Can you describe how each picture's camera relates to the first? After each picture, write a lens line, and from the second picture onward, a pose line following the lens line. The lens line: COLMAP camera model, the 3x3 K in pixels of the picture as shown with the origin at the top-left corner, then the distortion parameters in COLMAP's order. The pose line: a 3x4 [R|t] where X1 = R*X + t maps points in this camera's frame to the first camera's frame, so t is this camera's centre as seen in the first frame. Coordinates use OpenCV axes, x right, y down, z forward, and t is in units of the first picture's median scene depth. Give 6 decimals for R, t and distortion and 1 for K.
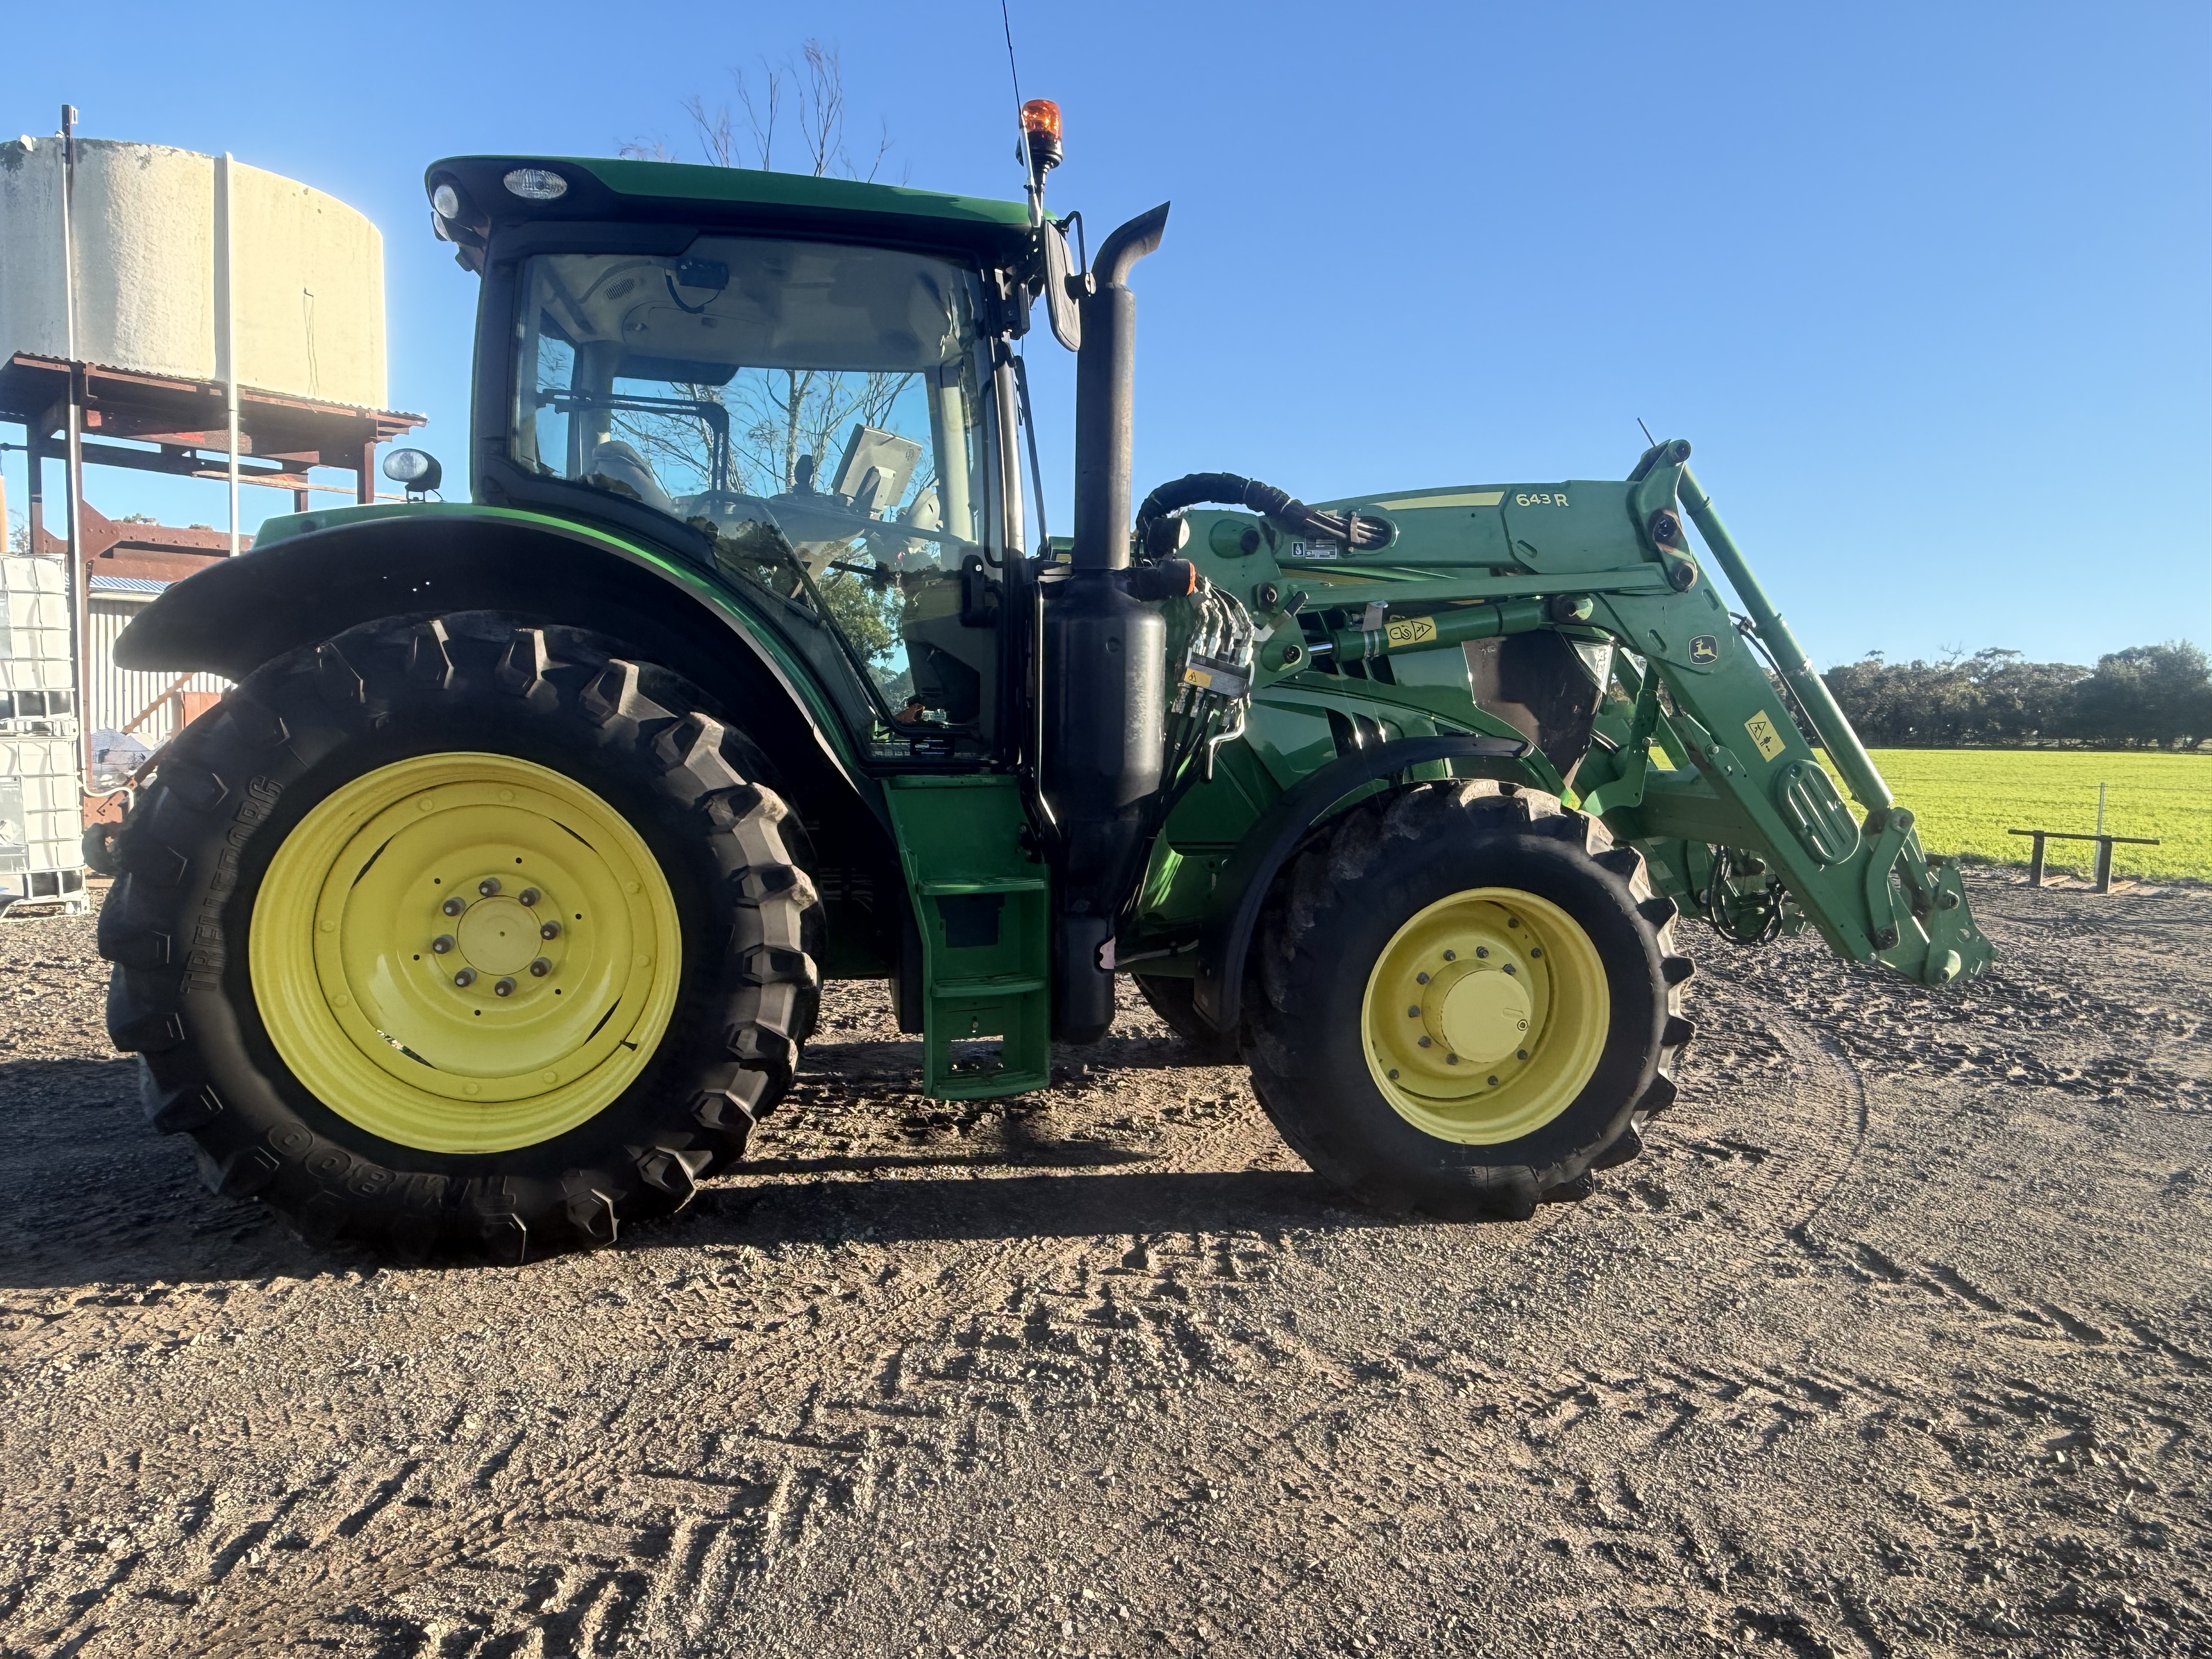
lens RADIAL K [[1420.8, 0, 1106.0], [0, 1420.8, 829.5], [0, 0, 1]] dist [0.000623, 0.001871]
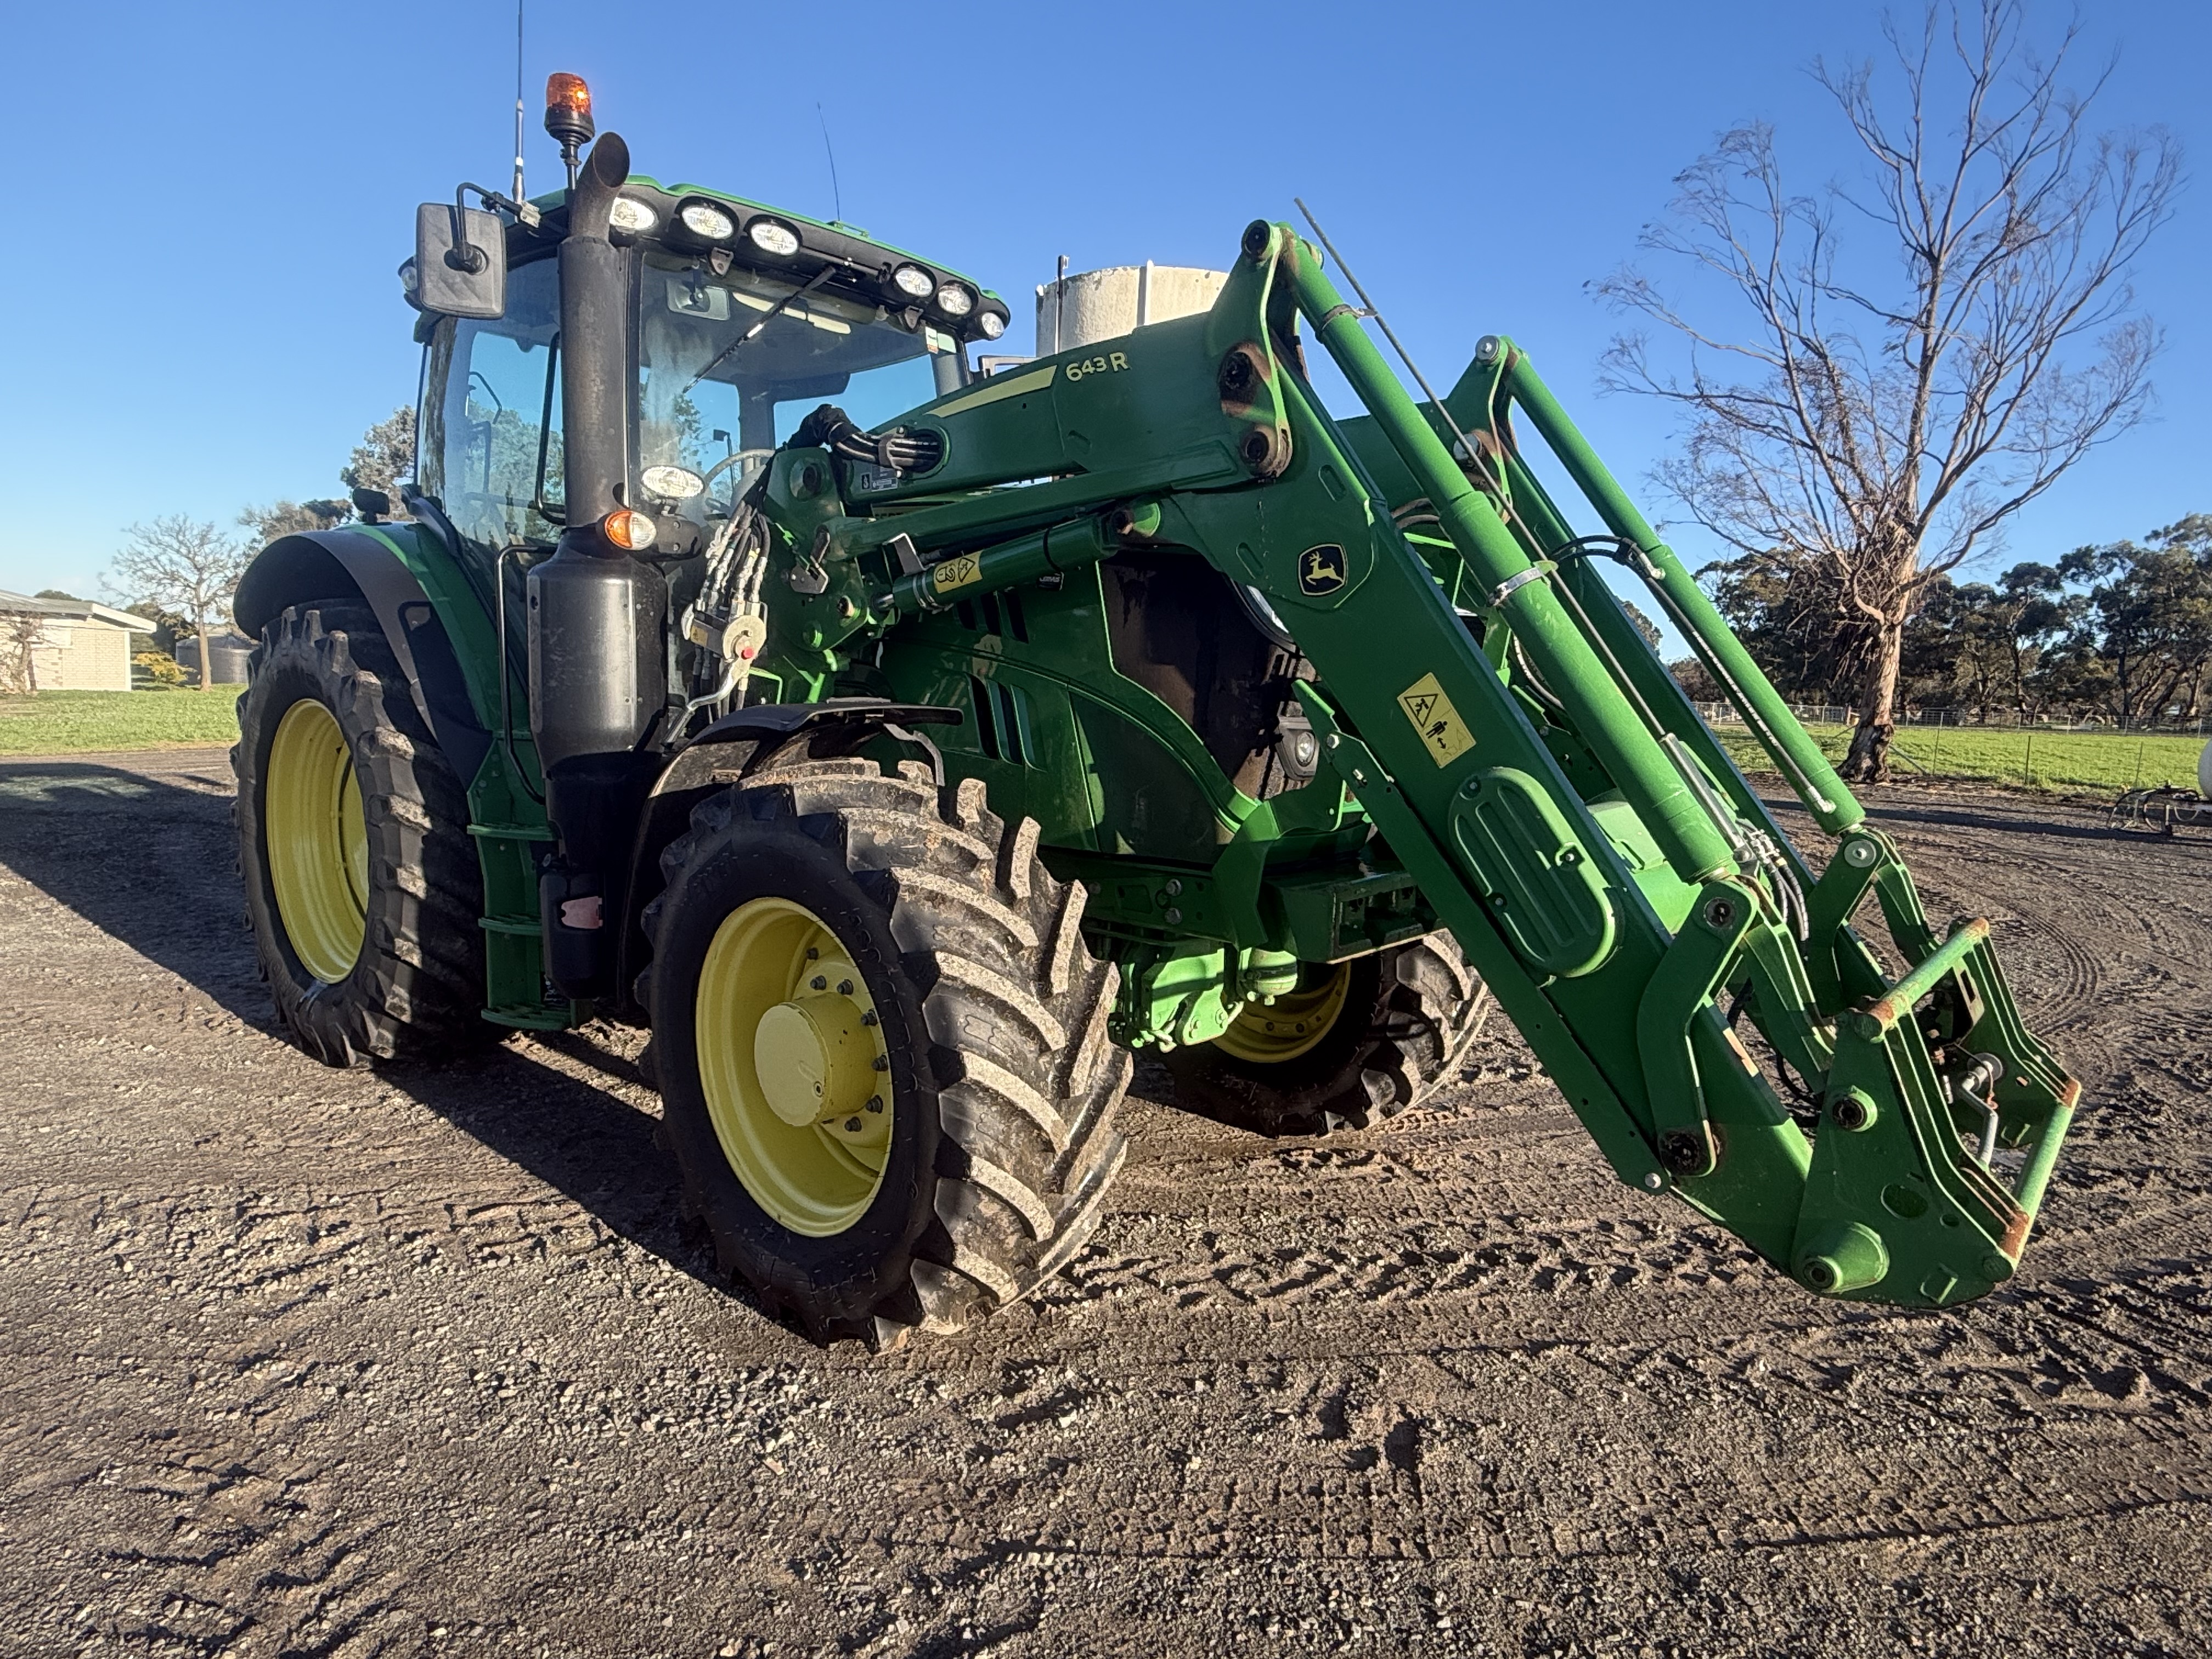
lens RADIAL K [[1300.5, 0, 1106.0], [0, 1300.5, 829.5], [0, 0, 1]] dist [0.002151, -0.000376]
pose [[0.623144, 0.088625, -0.777069, 0.778639], [-0.080176, 0.995563, 0.049250, -0.038183], [0.777987, 0.031613, 0.627485, 0.585882]]
